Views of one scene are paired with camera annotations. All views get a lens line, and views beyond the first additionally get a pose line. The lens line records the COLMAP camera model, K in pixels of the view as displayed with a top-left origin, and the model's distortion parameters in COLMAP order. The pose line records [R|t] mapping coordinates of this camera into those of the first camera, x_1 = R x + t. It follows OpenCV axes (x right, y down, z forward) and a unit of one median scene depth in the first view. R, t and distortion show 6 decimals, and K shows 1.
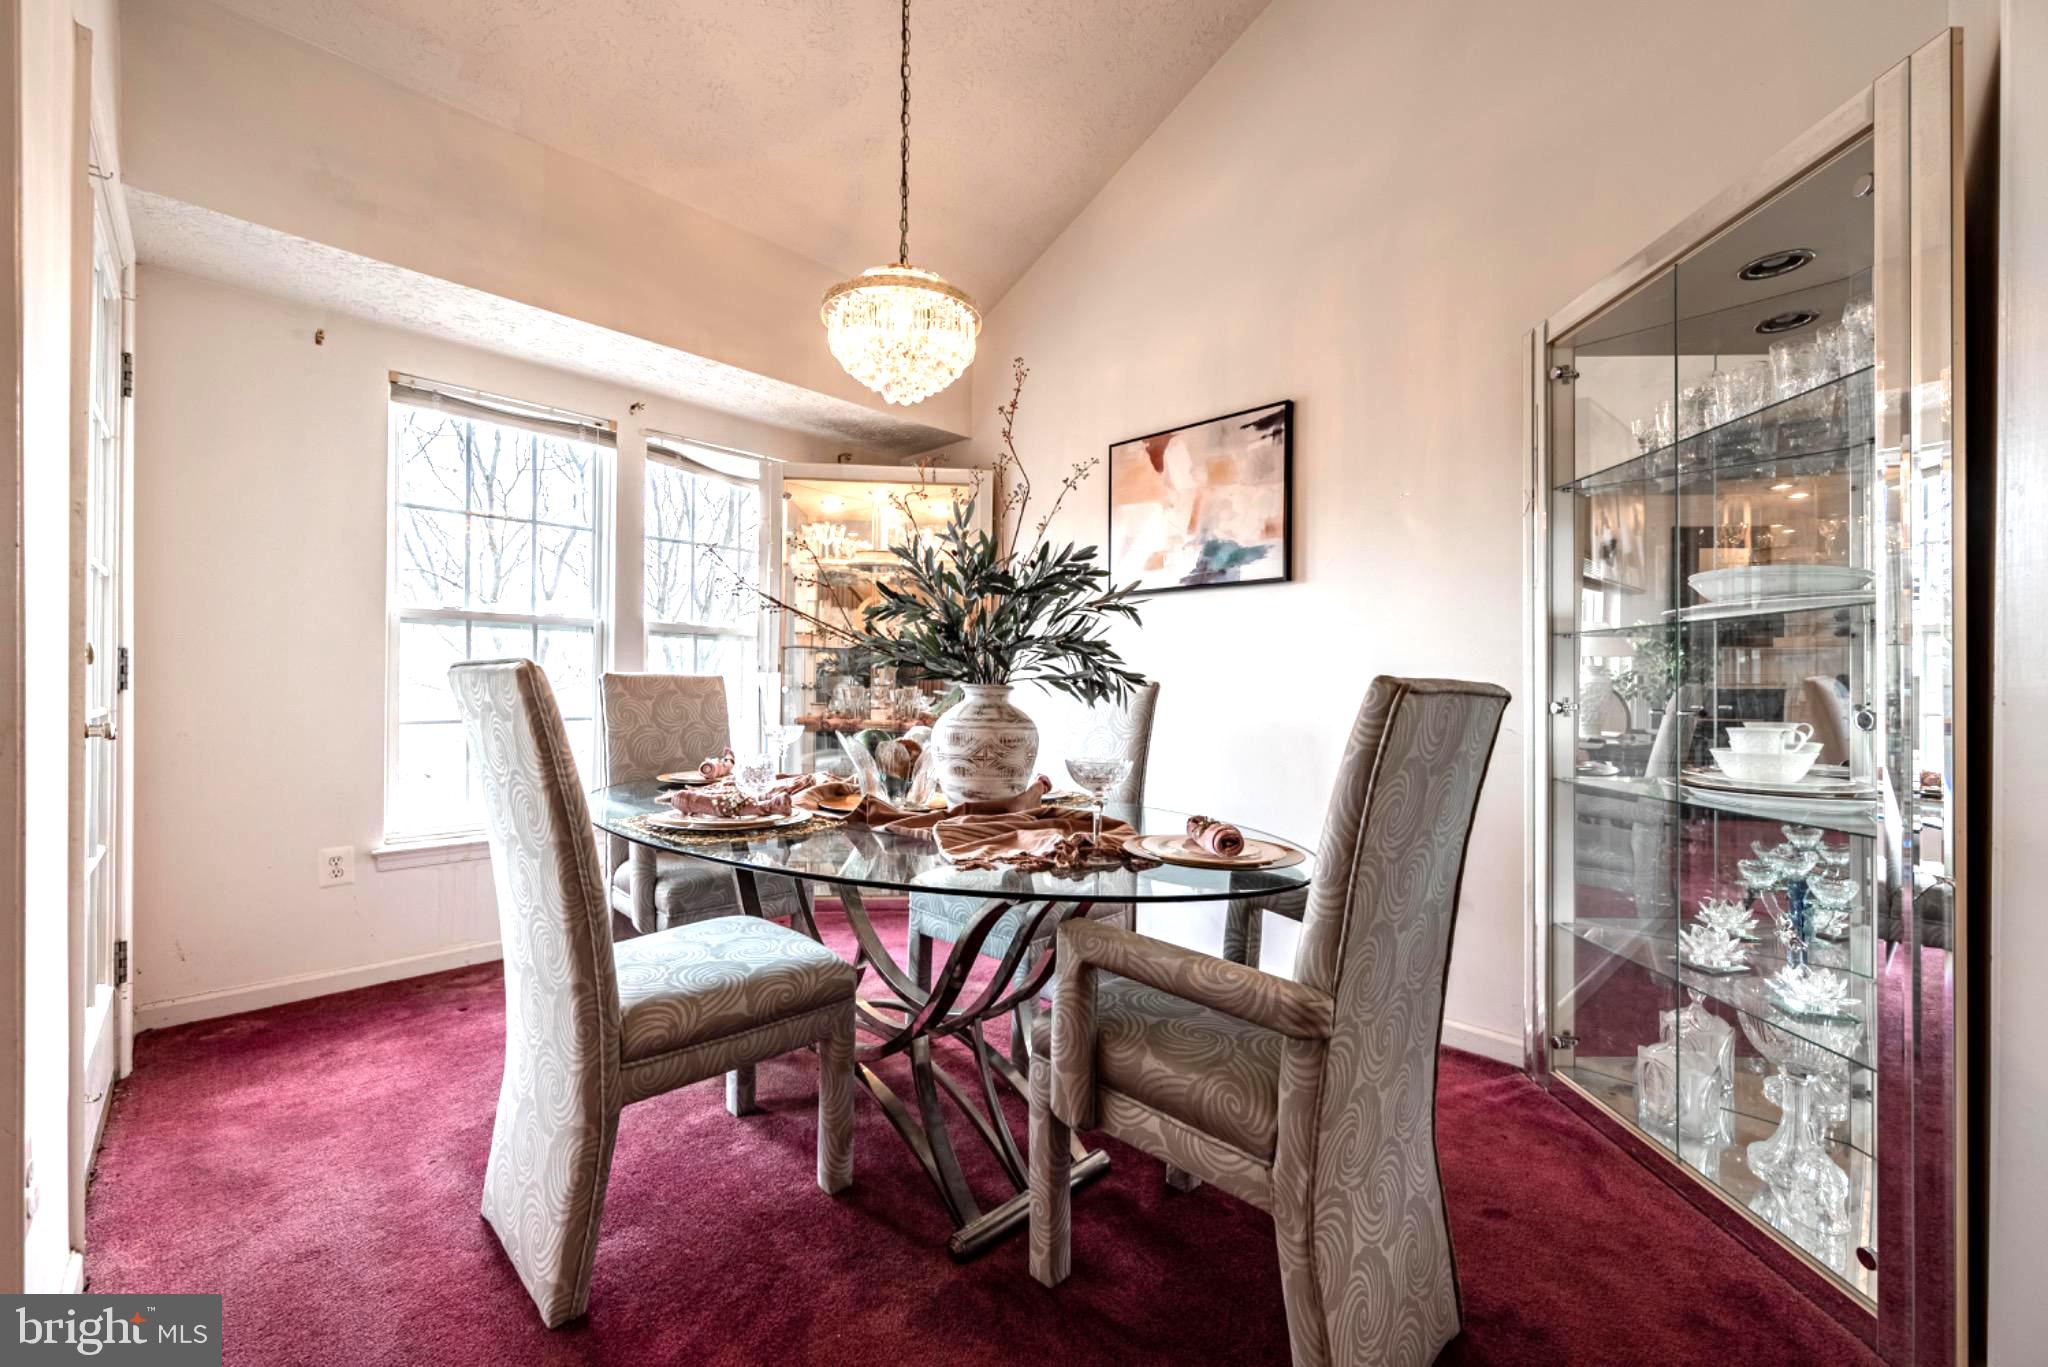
lens RADIAL K [[824.3, 0, 1024.0], [0, 824.3, 683.5], [0, 0, 1]] dist [0.002565, 0.000284]
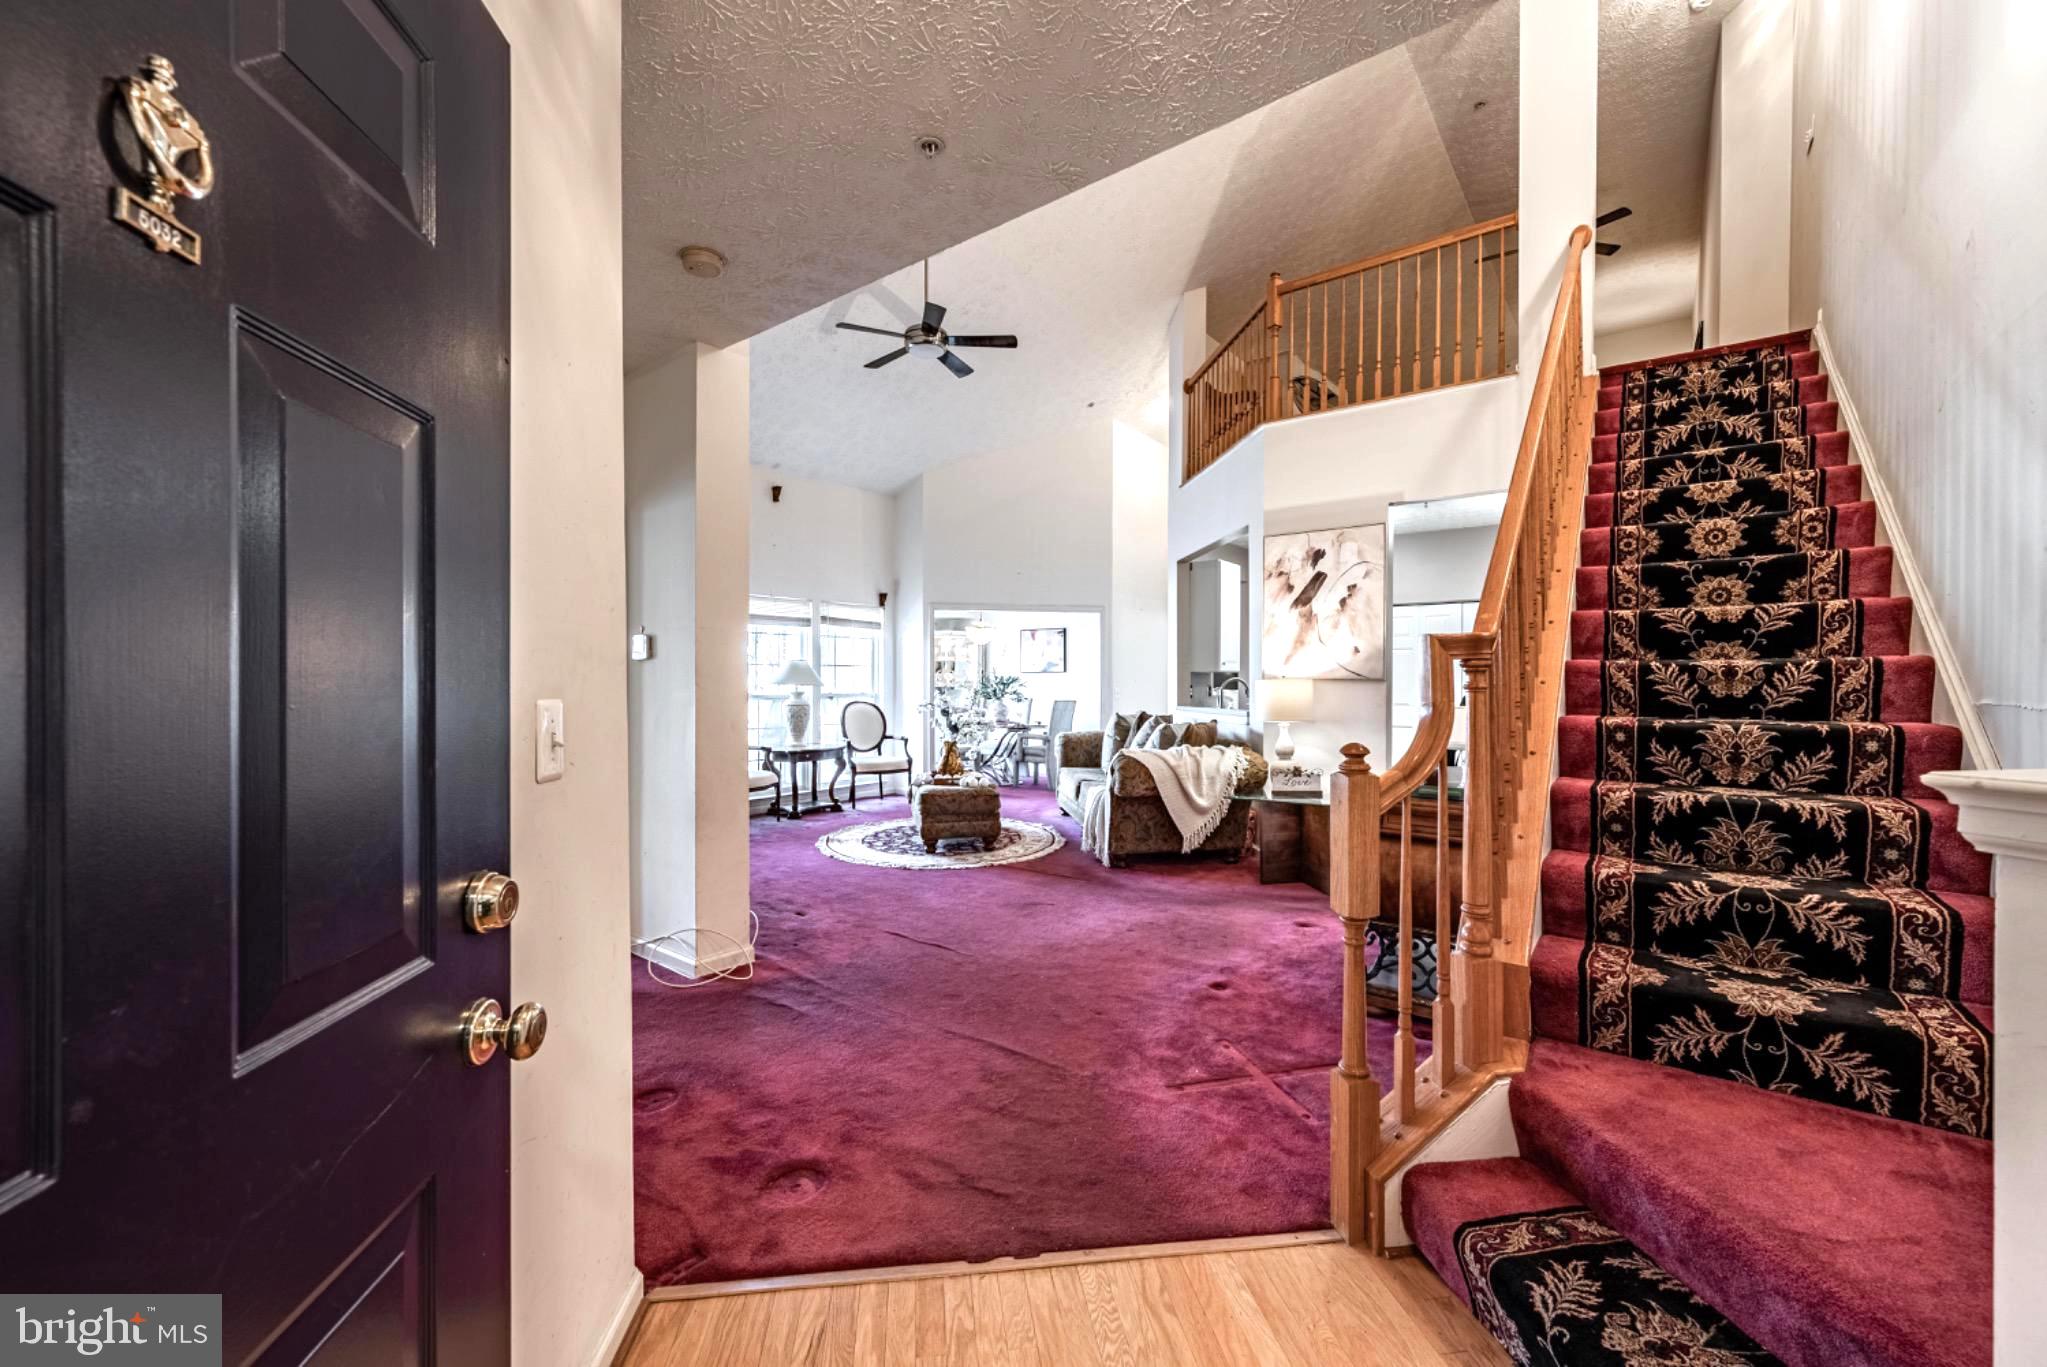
lens RADIAL K [[823.9, 0, 1023.5], [0, 823.9, 683.5], [0, 0, 1]] dist [0.002565, 0.000284]
pose [[0.992815, -0.000268, 0.119656, -0.530581], [-0.000680, 0.999969, 0.007881, -0.148742], [-0.119654, -0.007905, 0.992784, -4.355092]]
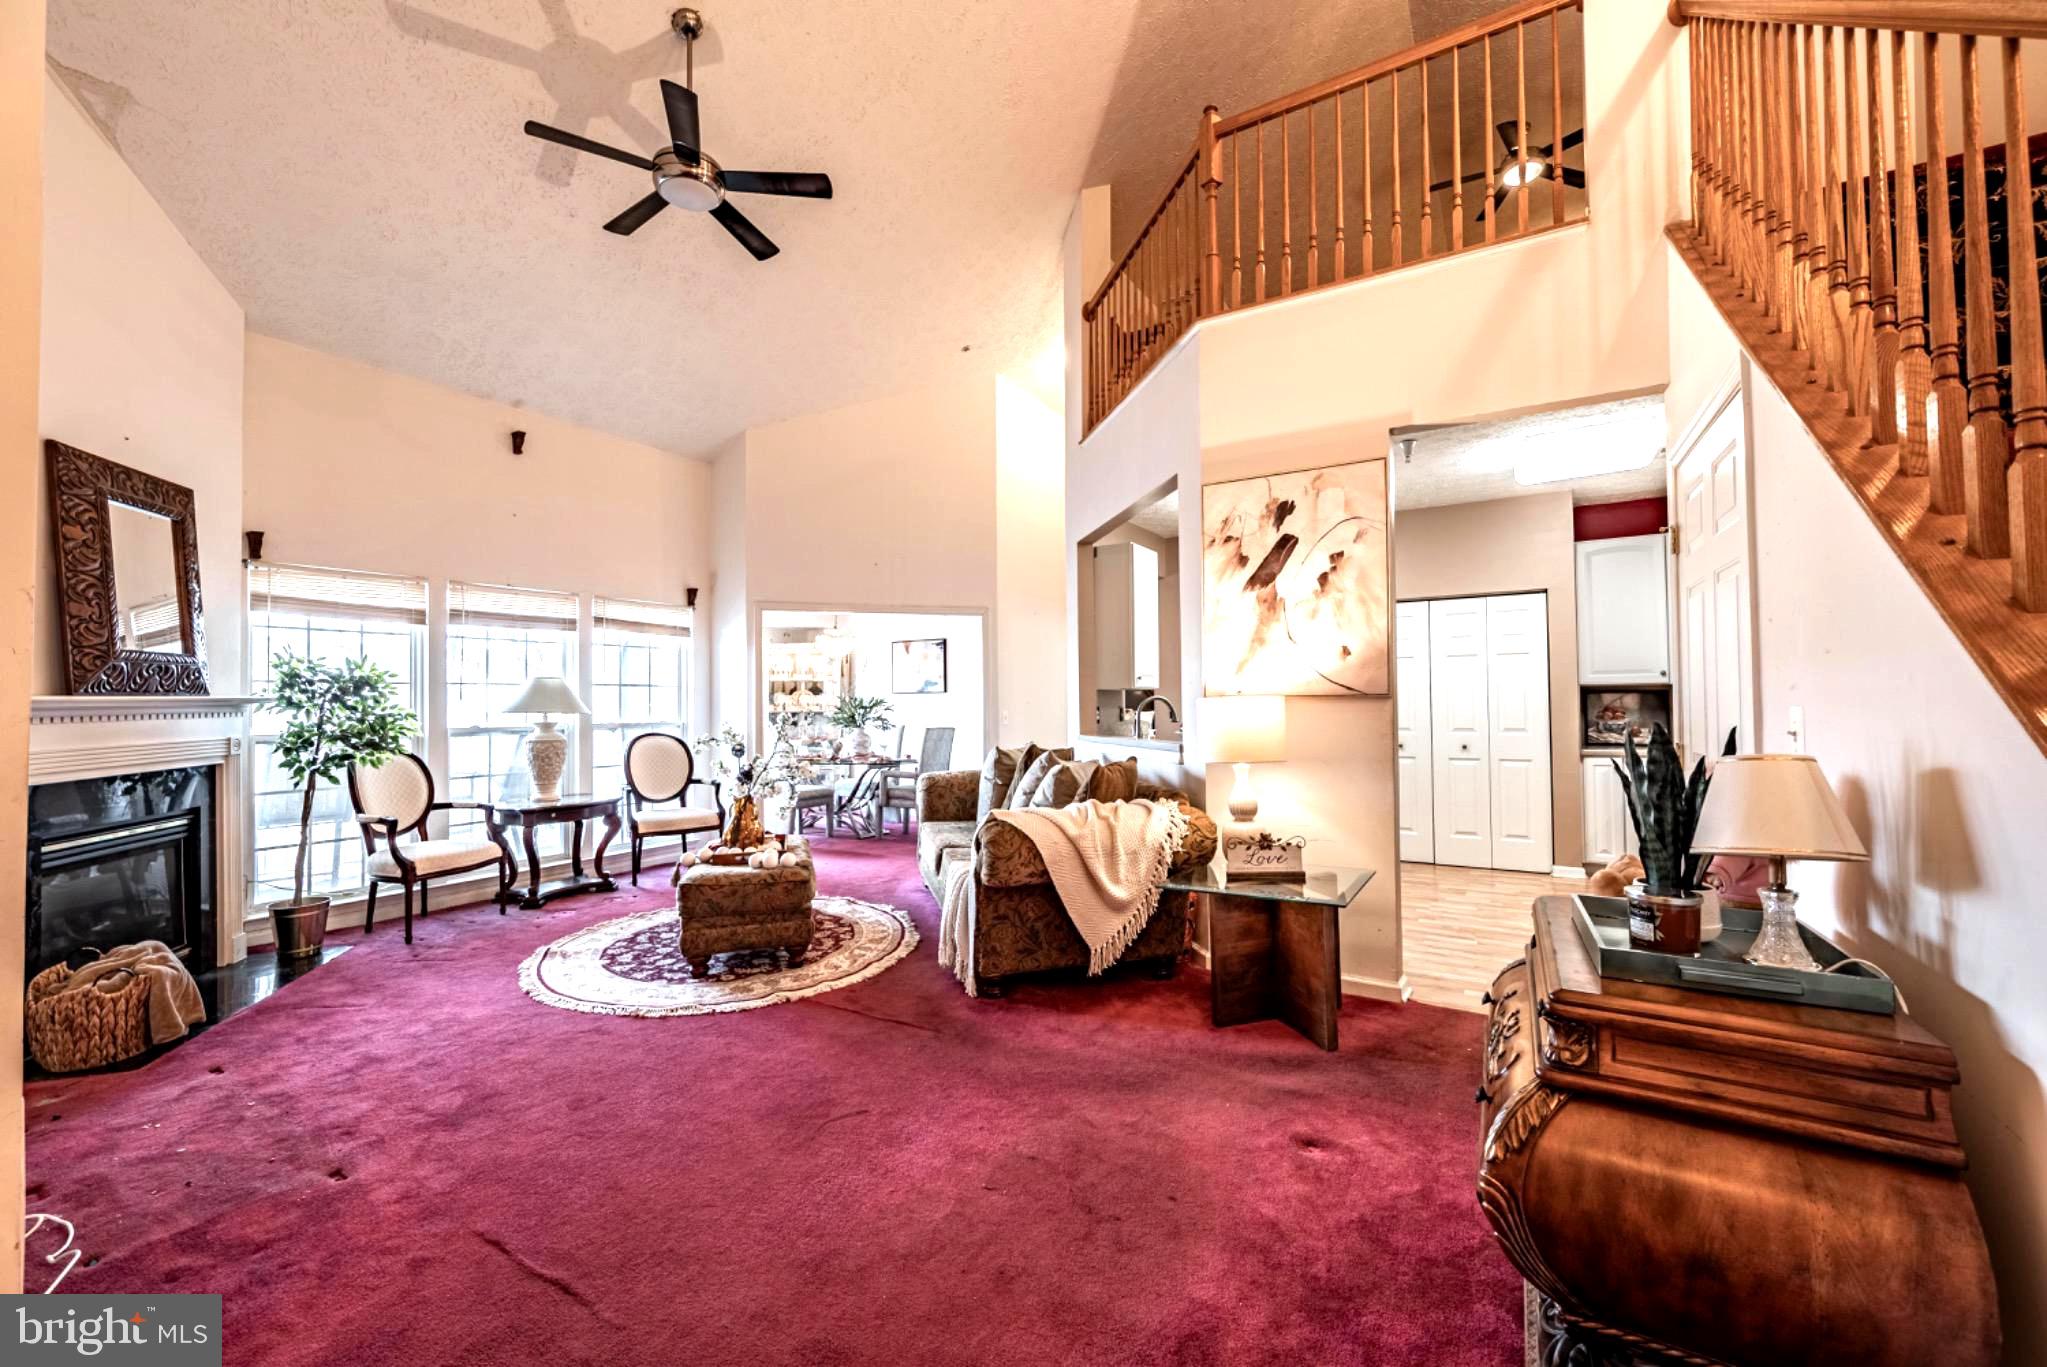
lens RADIAL K [[815.9, 0, 1020.3], [0, 815.9, 685.3], [0, 0, 1]] dist [0.000178, 0.000150]
pose [[0.973766, -0.005347, 0.227488, -0.192695], [0.009432, 0.999813, -0.016876, -0.140460], [-0.227356, 0.018579, 0.973635, -3.308669]]
